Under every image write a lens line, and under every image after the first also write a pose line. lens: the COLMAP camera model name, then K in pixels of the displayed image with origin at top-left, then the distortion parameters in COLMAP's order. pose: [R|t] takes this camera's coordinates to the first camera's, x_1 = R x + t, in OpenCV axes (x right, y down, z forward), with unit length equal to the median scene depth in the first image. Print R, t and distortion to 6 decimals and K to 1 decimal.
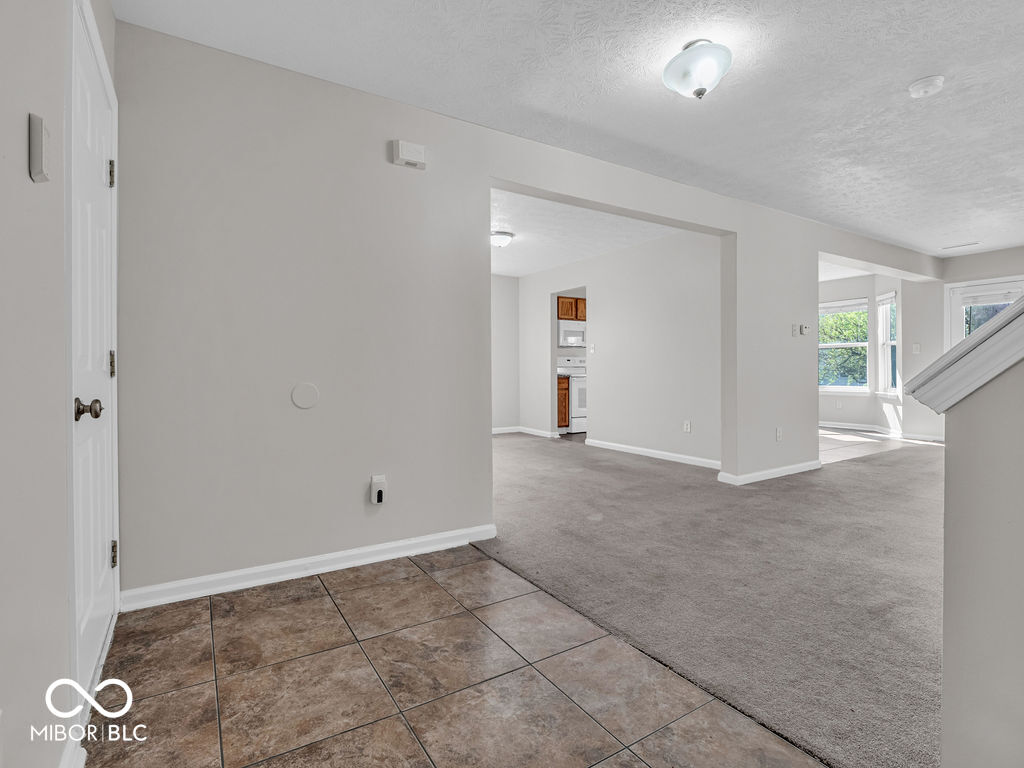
lens RADIAL K [[512.9, 0, 512.3], [0, 512.9, 369.0], [0, 0, 1]] dist [-0.013440, -0.001352]
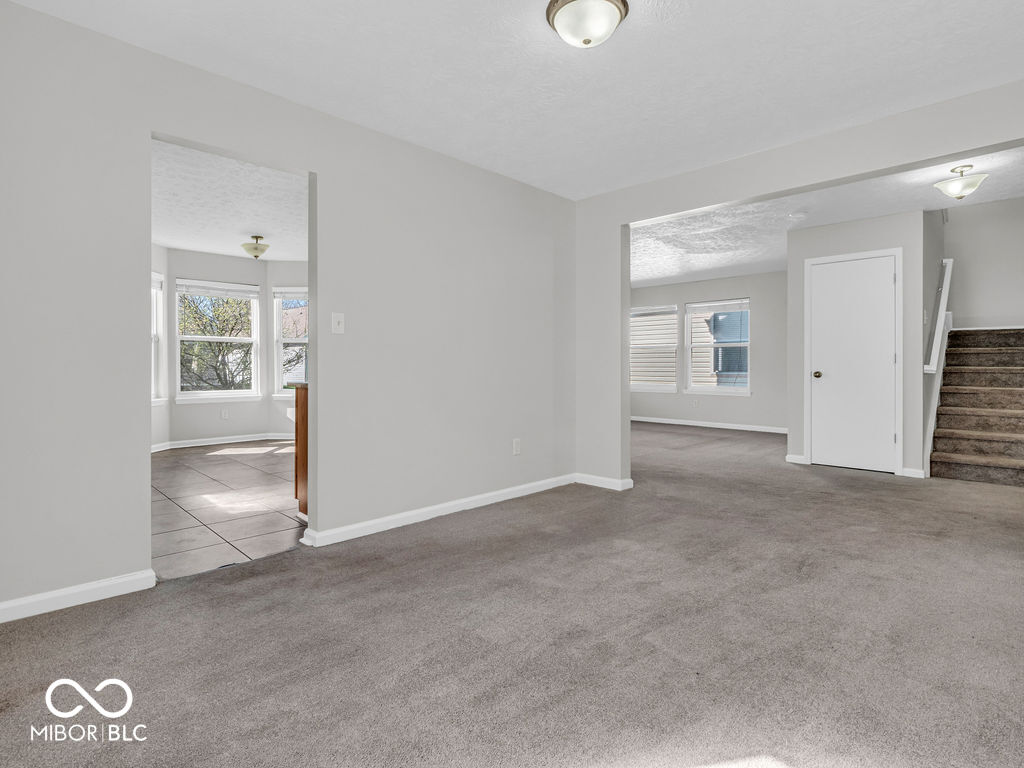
lens RADIAL K [[531.8, 0, 510.2], [0, 531.8, 370.8], [0, 0, 1]] dist [-0.007997, -0.002153]
pose [[-0.224670, -0.004938, 0.974422, -0.389459], [0.000864, 0.999986, 0.005267, -0.001439], [-0.974435, 0.002025, -0.224662, 1.146128]]
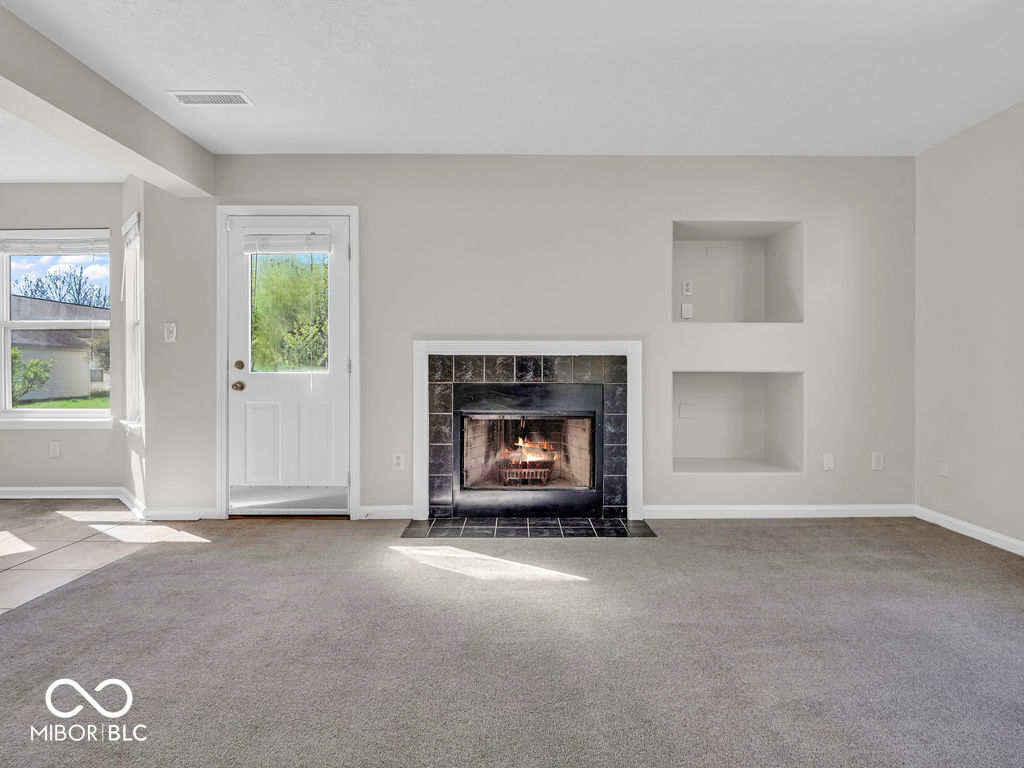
lens RADIAL K [[542.0, 0, 520.8], [0, 542.0, 372.8], [0, 0, 1]] dist [-0.000140, -0.000057]
pose [[0.525406, -0.000188, 0.850852, 0.672944], [-0.001990, 0.999997, 0.001450, -0.003371], [-0.850849, -0.002455, 0.525404, 0.560899]]
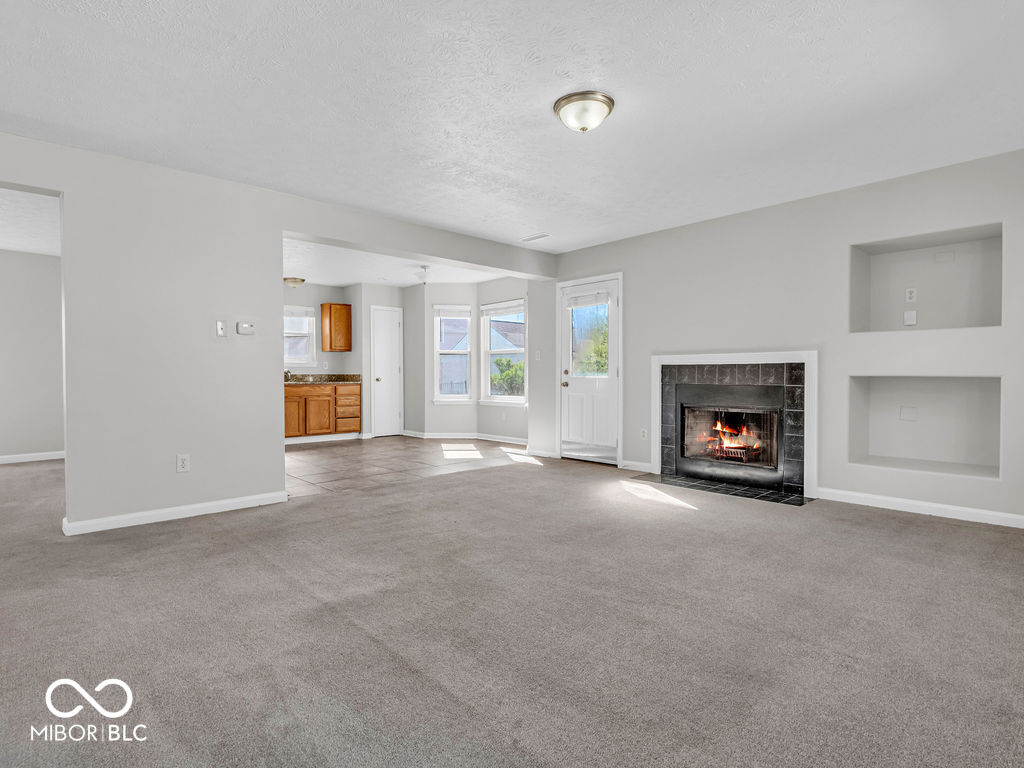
lens RADIAL K [[535.0, 0, 512.0], [0, 535.0, 384.0], [0, 0, 1]] dist [-0.002244, -0.000861]
pose [[0.981742, -0.000549, 0.190217, 0.723011], [-0.002244, 0.999893, 0.014469, -0.002566], [-0.190204, -0.014631, 0.981635, 0.099881]]
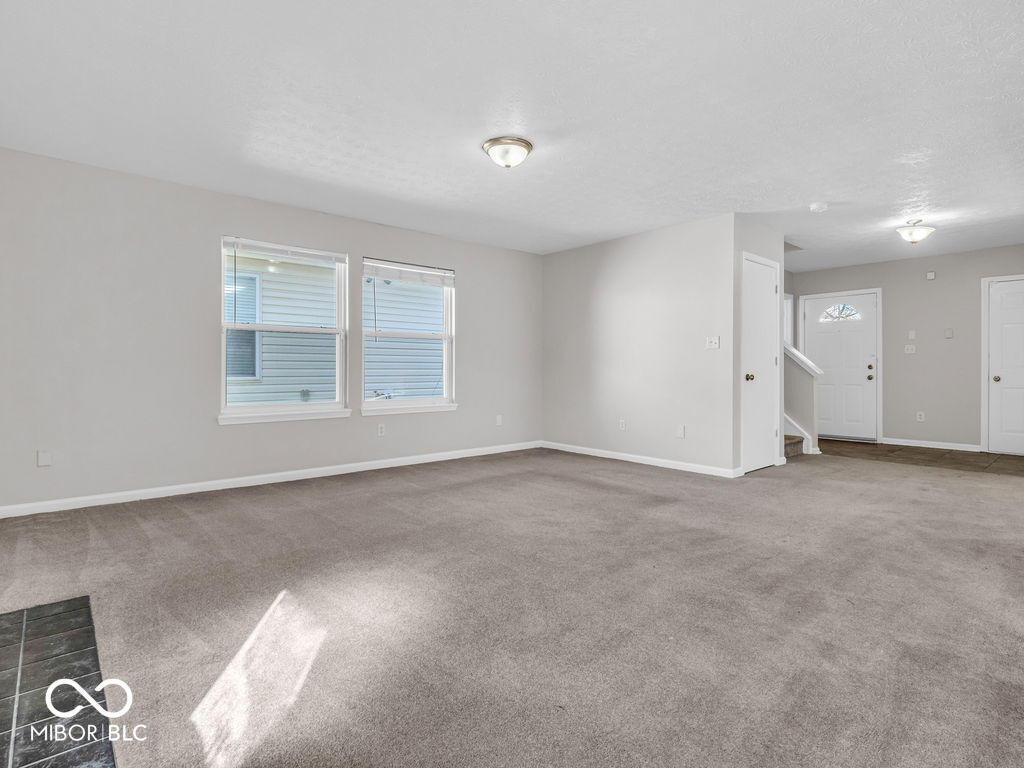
lens RADIAL K [[531.8, 0, 510.2], [0, 531.8, 370.8], [0, 0, 1]] dist [-0.007997, -0.002153]
pose [[-0.988181, 0.003004, -0.153265, 0.983282], [0.002230, 0.999984, 0.005219, -0.005107], [0.153278, 0.004815, -0.988171, 1.211559]]
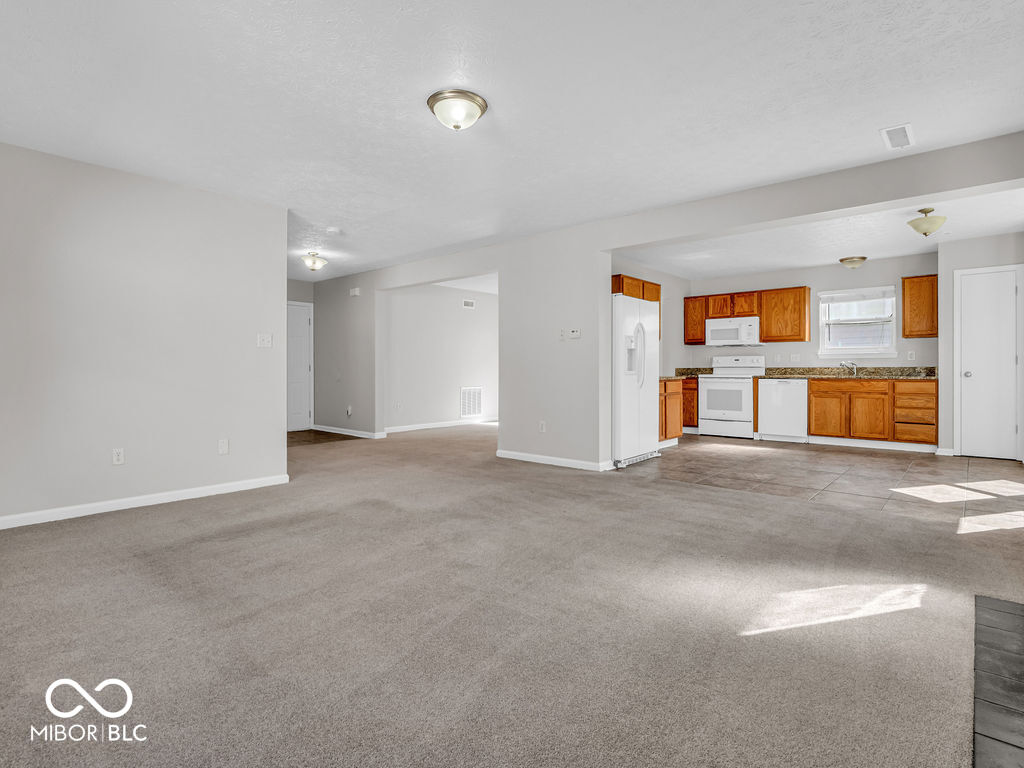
lens RADIAL K [[531.8, 0, 510.2], [0, 531.8, 370.8], [0, 0, 1]] dist [-0.007997, -0.002153]
pose [[0.284876, 0.009368, -0.958519, 1.401684], [-0.000977, 0.999955, 0.009482, -0.008653], [0.958564, -0.001765, 0.284872, 0.500971]]
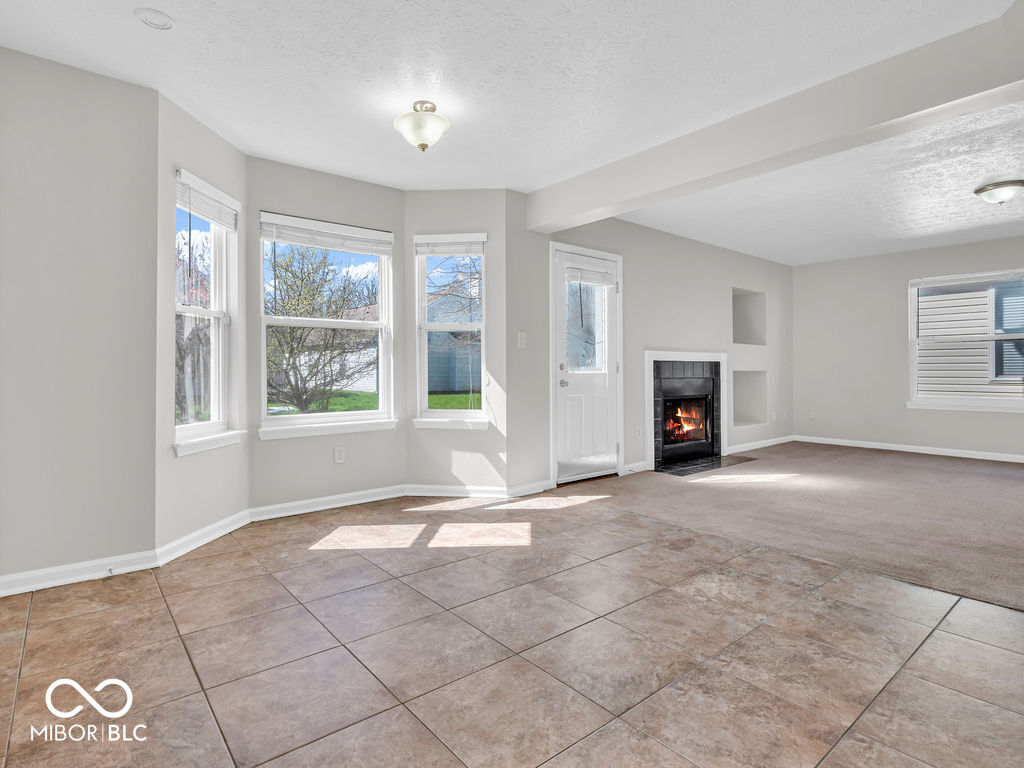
lens RADIAL K [[540.5, 0, 509.1], [0, 540.5, 368.5], [0, 0, 1]] dist [-0.004672, -0.001181]
pose [[-0.131596, 0.005992, 0.991285, 0.228715], [0.002663, 0.999980, -0.005691, -0.004080], [-0.991300, 0.001890, -0.131610, 1.389678]]
